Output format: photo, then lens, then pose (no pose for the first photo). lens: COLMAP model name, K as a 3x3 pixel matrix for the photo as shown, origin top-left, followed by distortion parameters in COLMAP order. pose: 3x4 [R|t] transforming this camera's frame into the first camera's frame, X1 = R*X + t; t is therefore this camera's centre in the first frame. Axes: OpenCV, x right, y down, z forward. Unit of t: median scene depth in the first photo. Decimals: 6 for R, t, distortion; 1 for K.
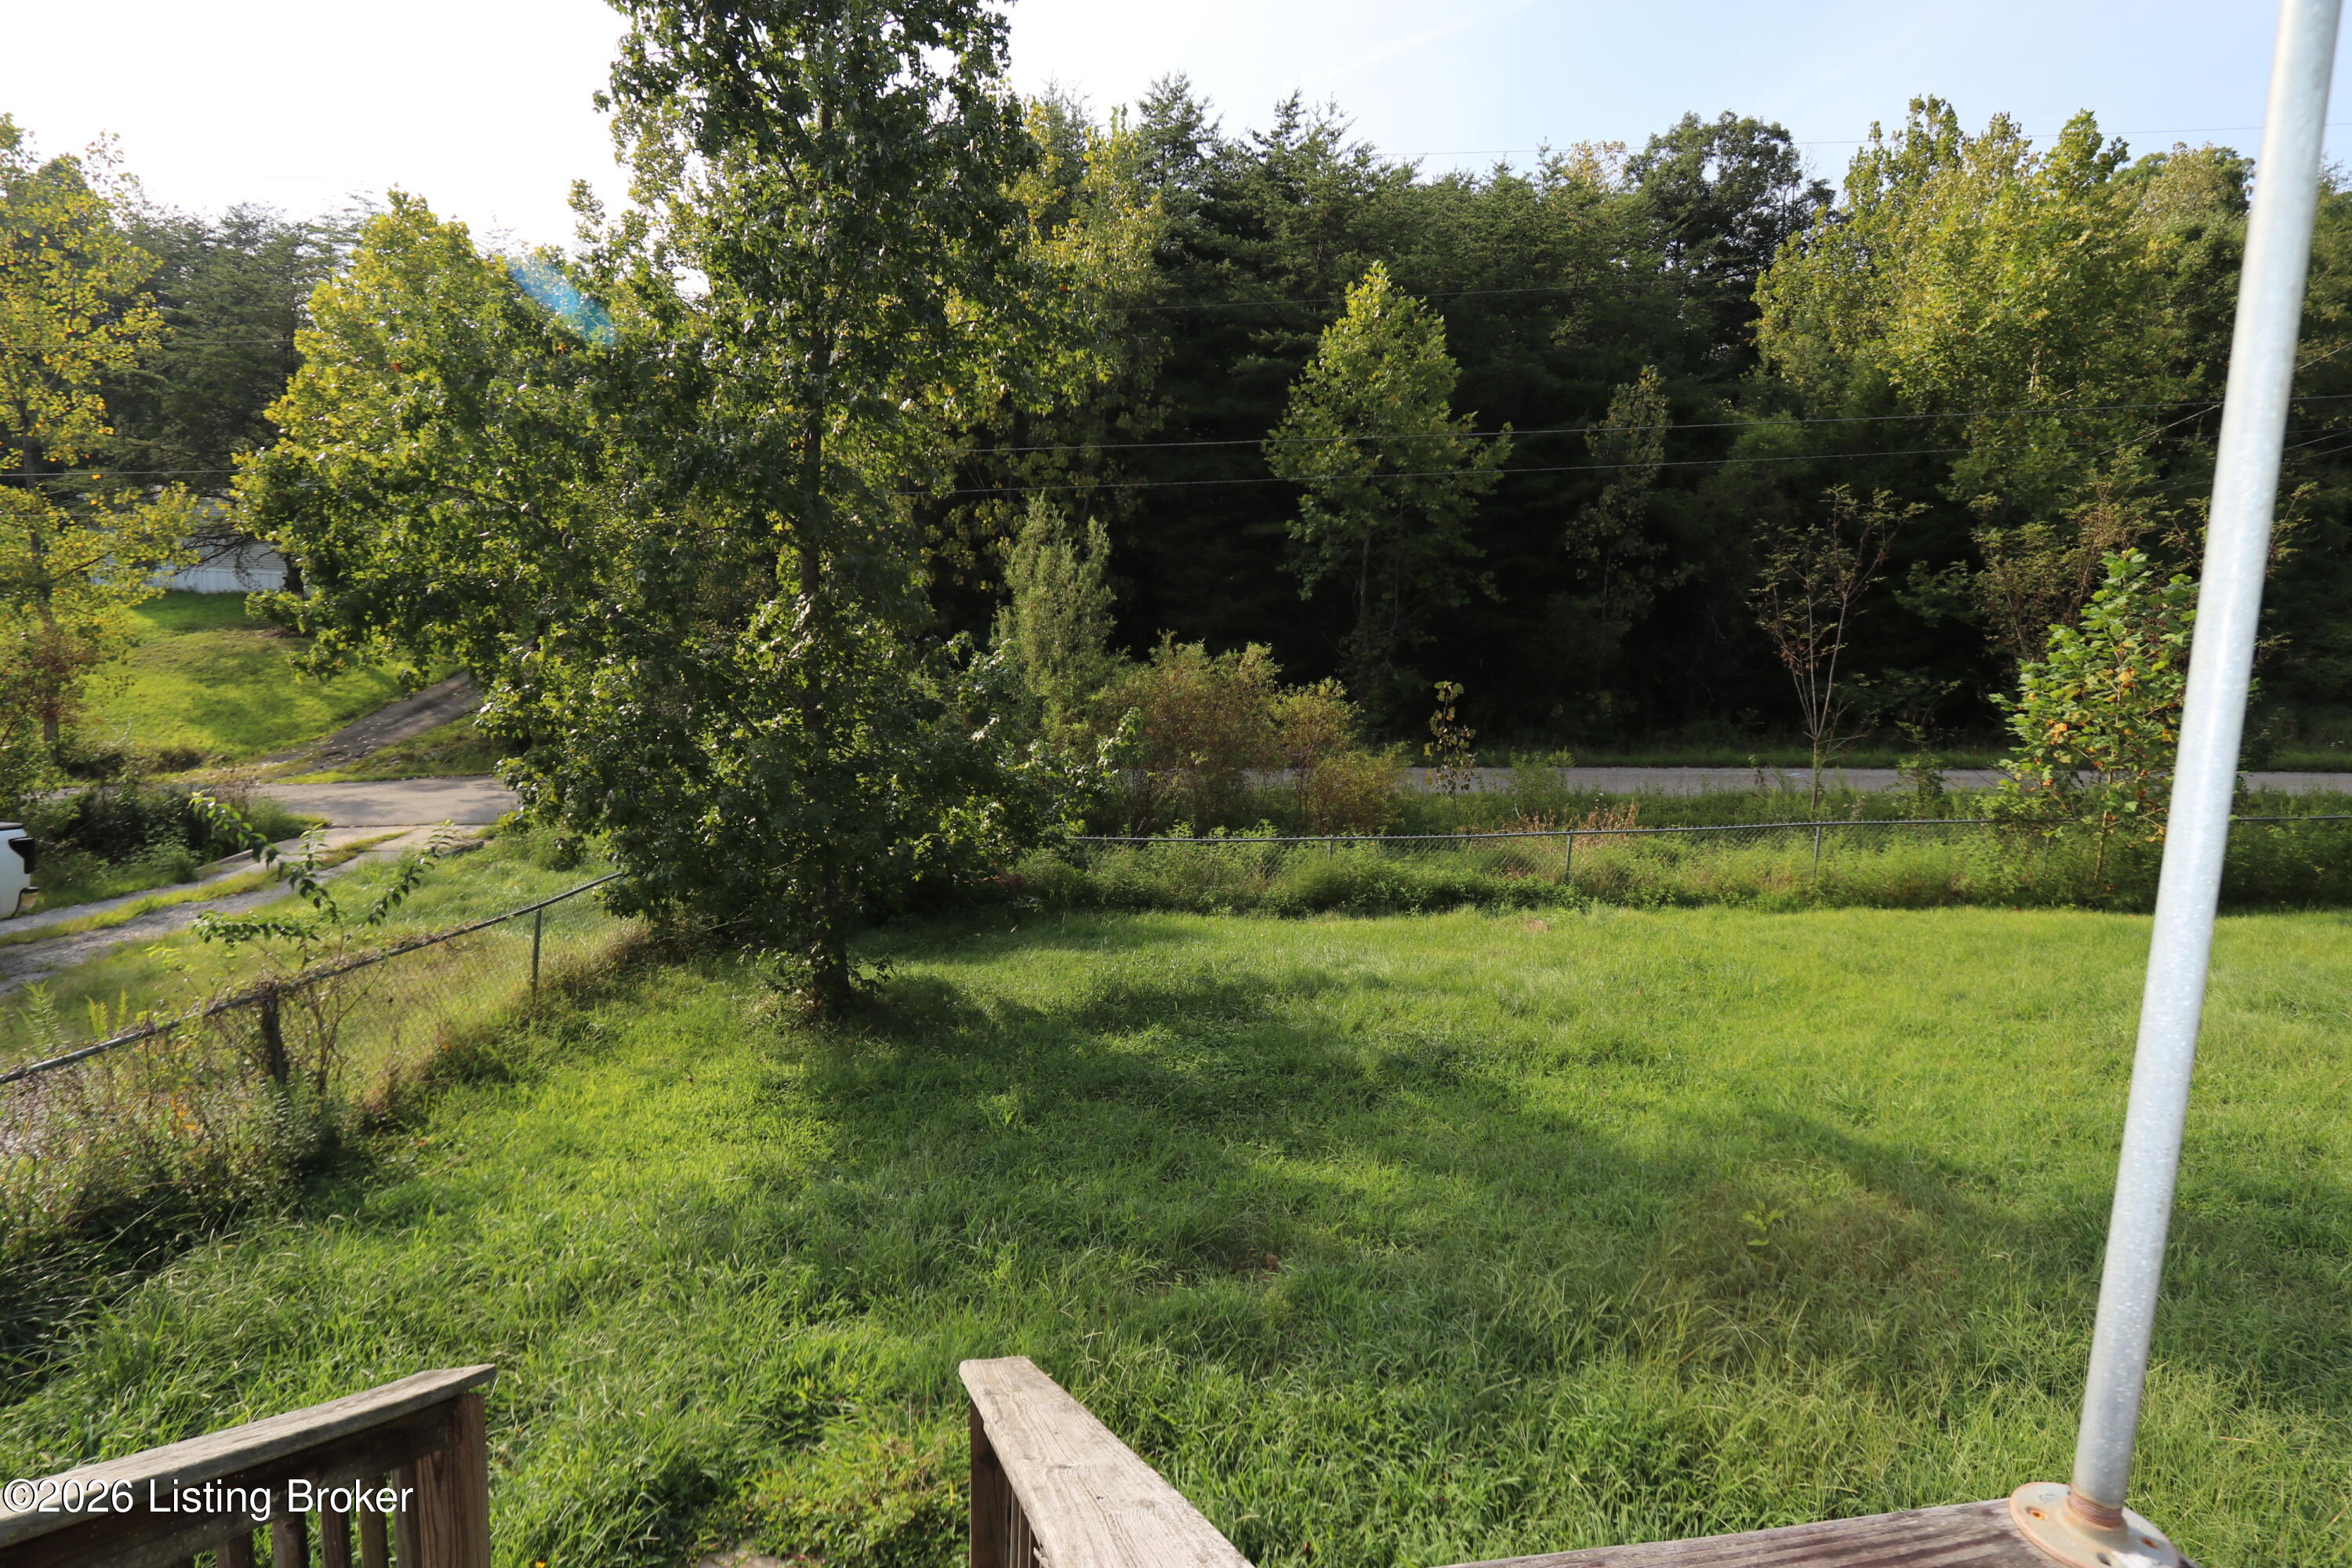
lens RADIAL K [[1213.4, 0, 1154.2], [0, 1213.4, 781.2], [0, 0, 1]] dist [-0.012561, 0.002141]
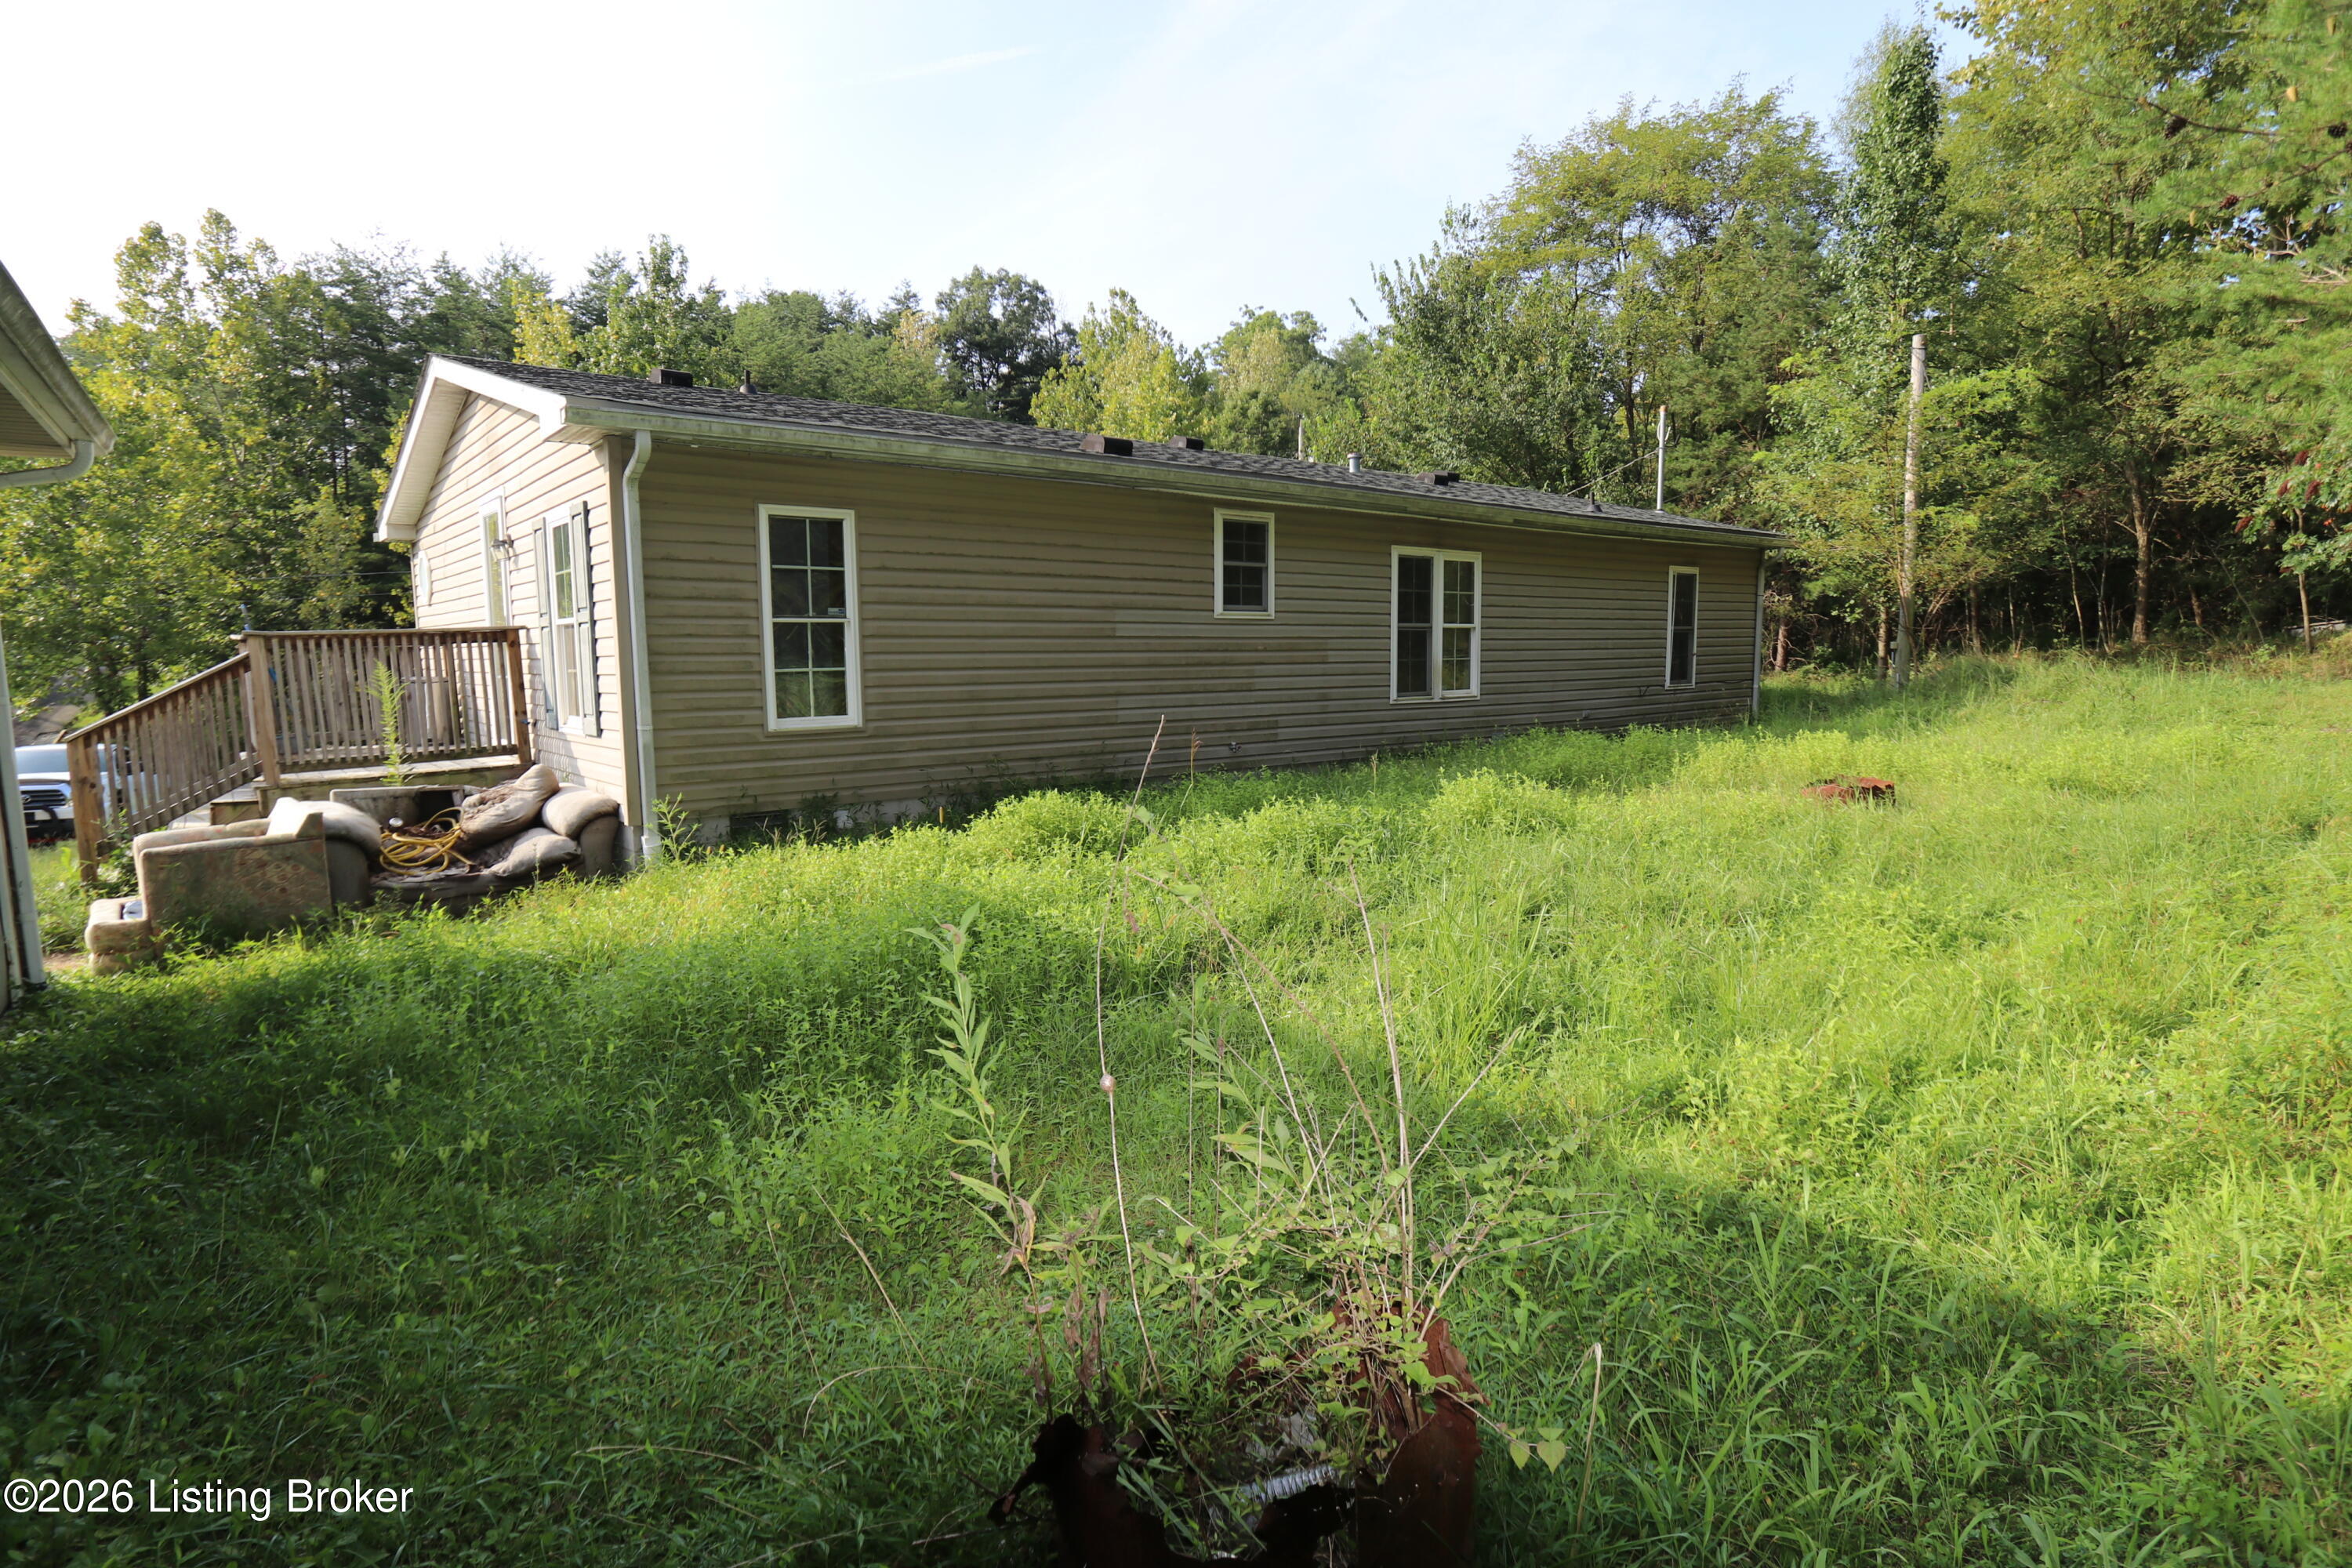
lens RADIAL K [[1213.4, 0, 1154.2], [0, 1213.4, 781.2], [0, 0, 1]] dist [-0.012561, 0.002141]
pose [[0.873045, -0.108168, 0.475492, -0.298200], [0.120389, 0.992715, 0.004786, 0.141012], [-0.472546, 0.053066, 0.879707, -0.834913]]
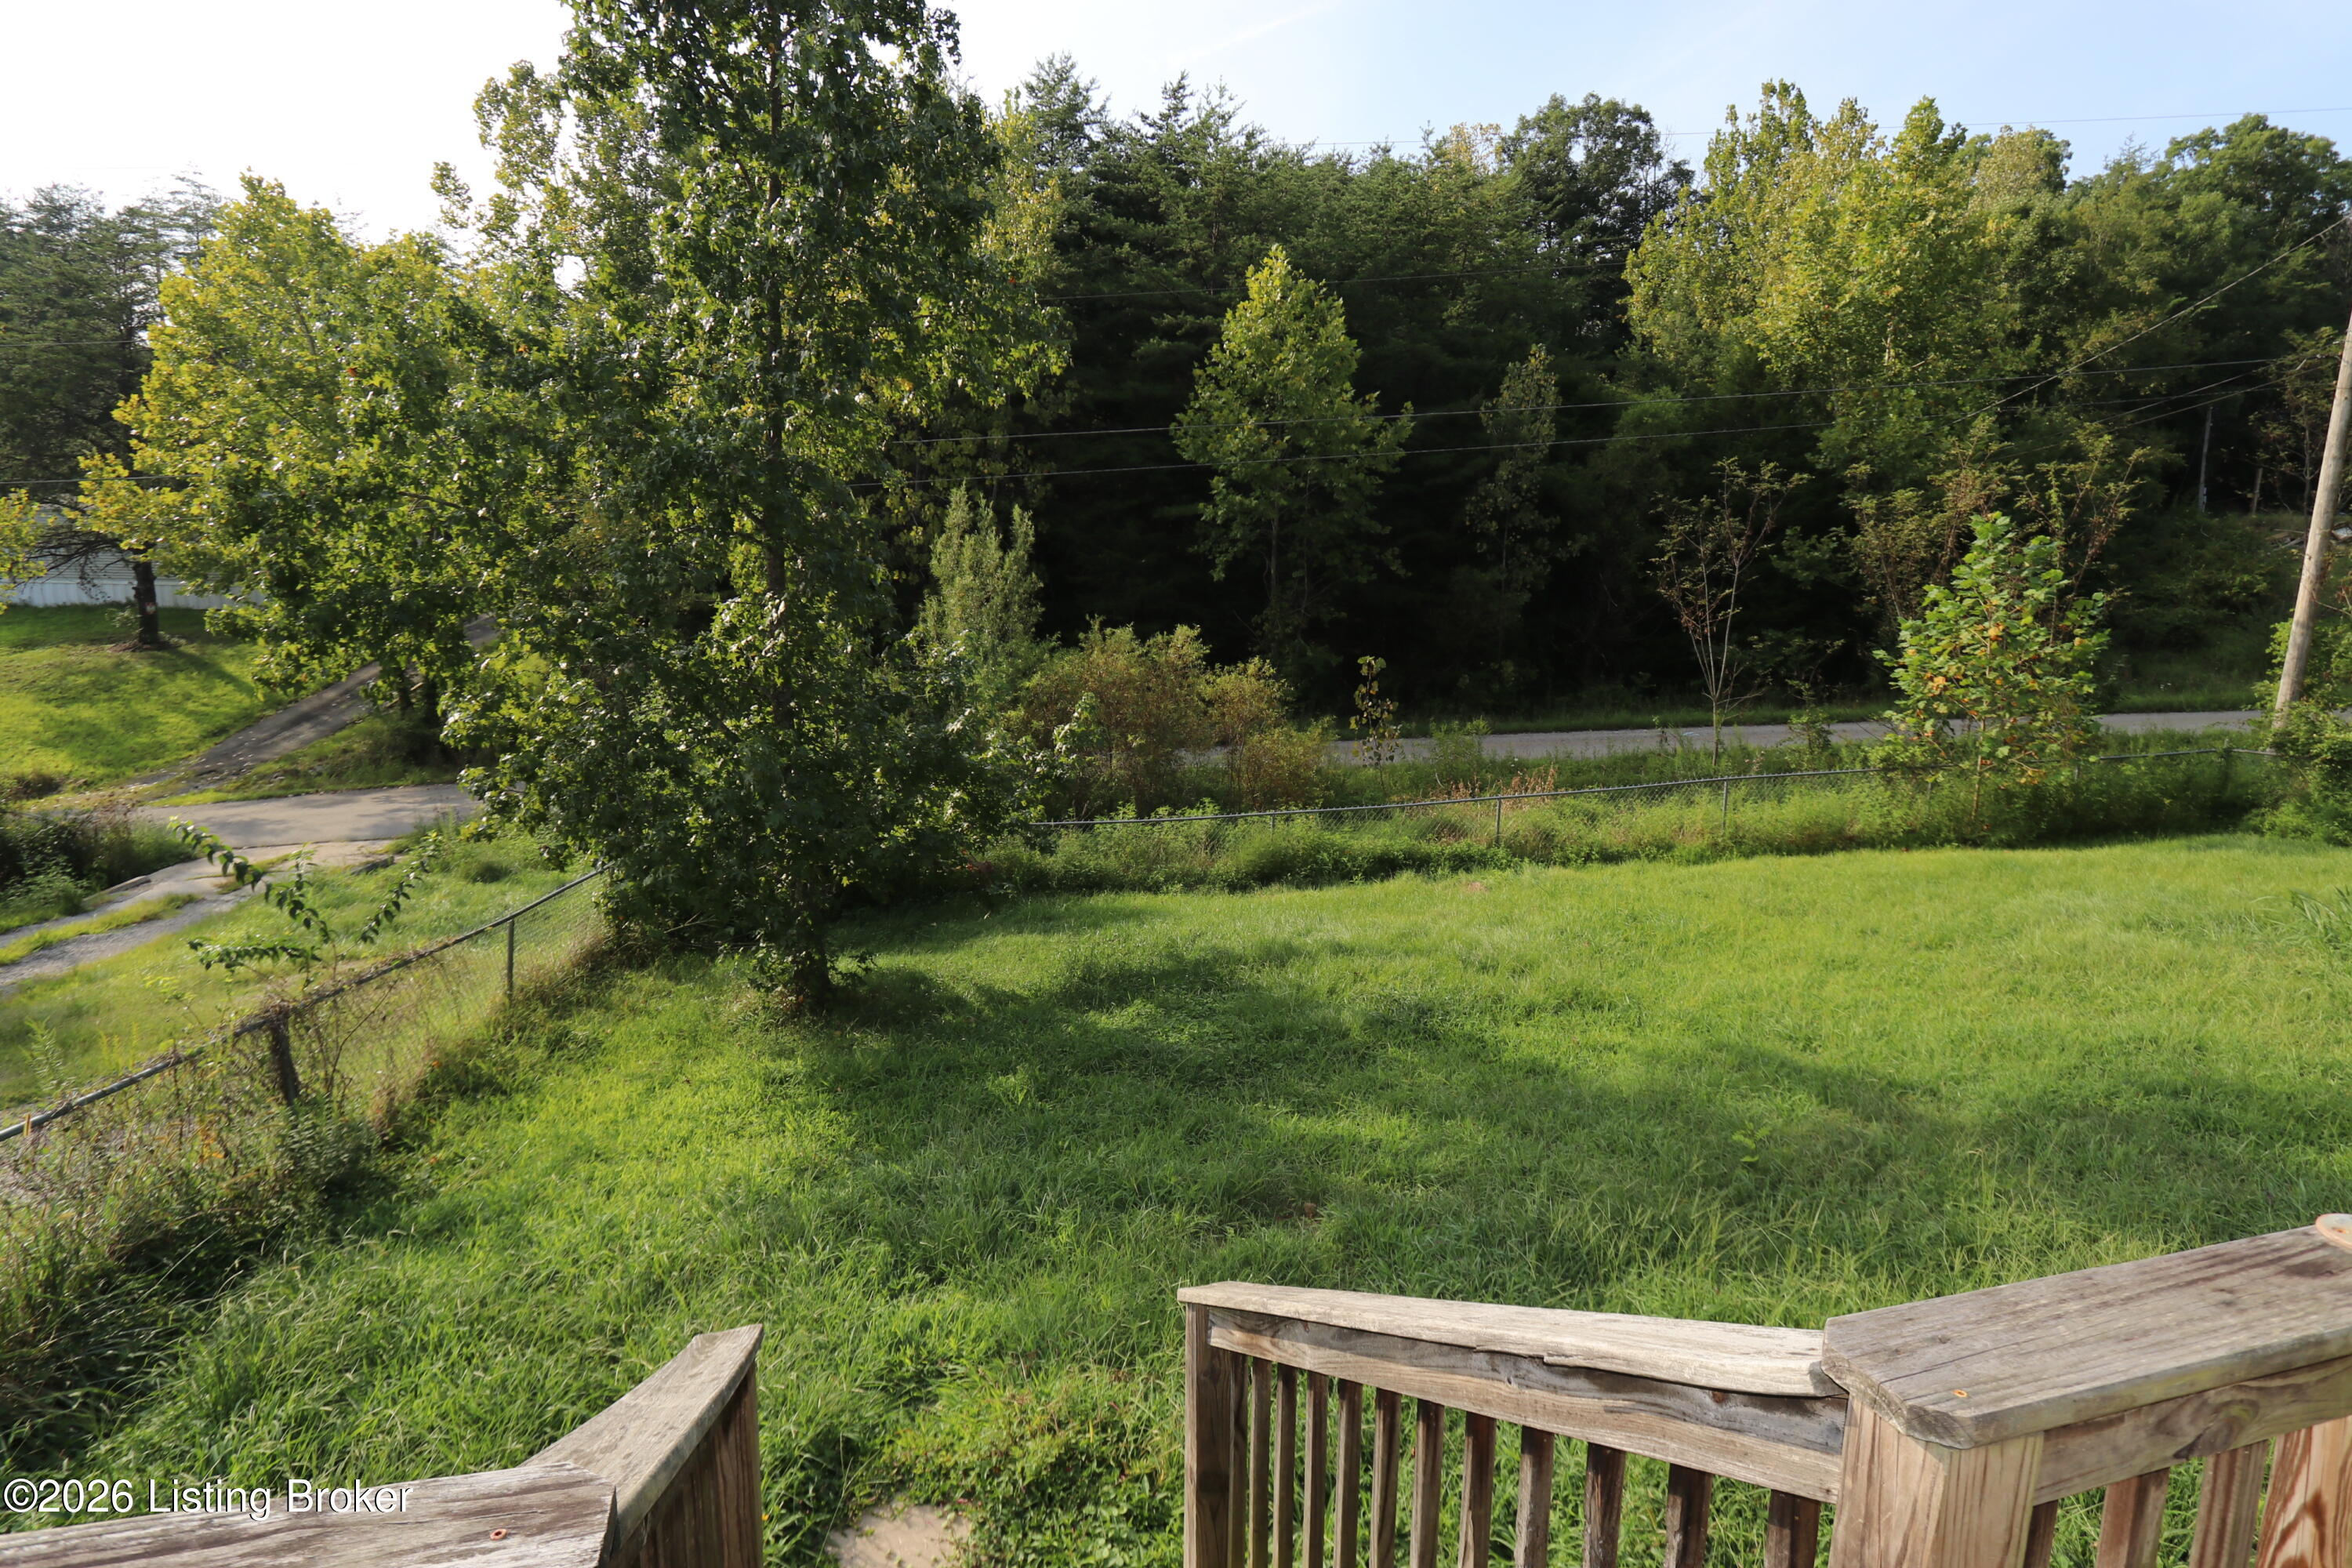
lens RADIAL K [[1213.4, 0, 1154.2], [0, 1213.4, 781.2], [0, 0, 1]] dist [-0.012561, 0.002141]
pose [[0.995464, -0.042629, 0.085058, -0.029057], [0.041388, 0.999010, 0.016306, -0.000675], [-0.085669, -0.012712, 0.996243, -0.011409]]
